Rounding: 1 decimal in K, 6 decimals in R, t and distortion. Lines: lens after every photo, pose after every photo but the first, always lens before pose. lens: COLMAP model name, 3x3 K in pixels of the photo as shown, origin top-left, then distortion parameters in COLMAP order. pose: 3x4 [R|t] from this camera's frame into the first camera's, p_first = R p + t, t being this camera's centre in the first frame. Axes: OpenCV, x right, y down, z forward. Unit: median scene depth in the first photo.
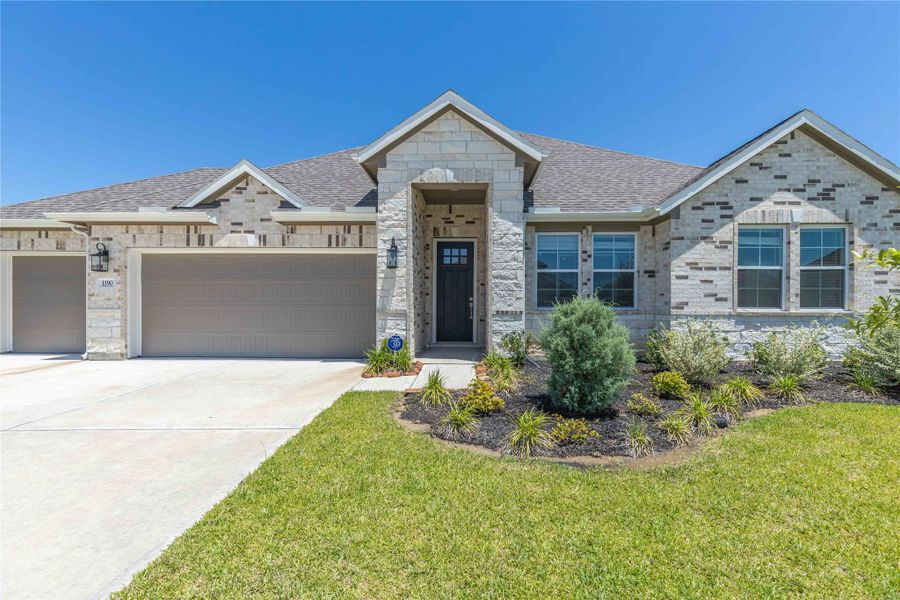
lens RADIAL K [[417.5, 0, 463.4], [0, 417.5, 297.3], [0, 0, 1]] dist [0.002350, 0.000109]
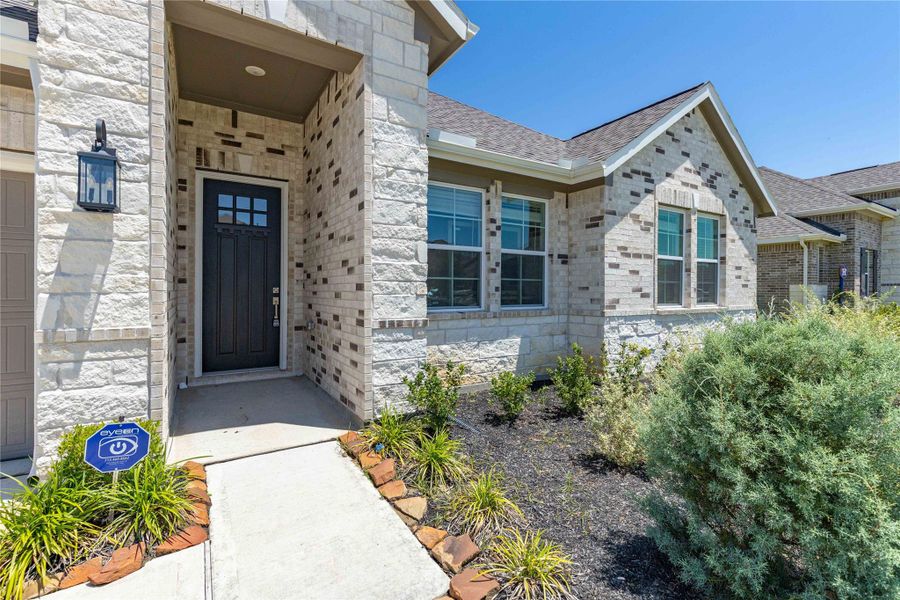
lens RADIAL K [[417.0, 0, 467.1], [0, 417.0, 290.8], [0, 0, 1]] dist [0.002782, -0.000178]
pose [[0.831535, 0.000106, 0.555472, -0.105211], [-0.015786, 0.999601, 0.023440, -0.016419], [-0.555247, -0.028259, 0.831205, 0.524579]]
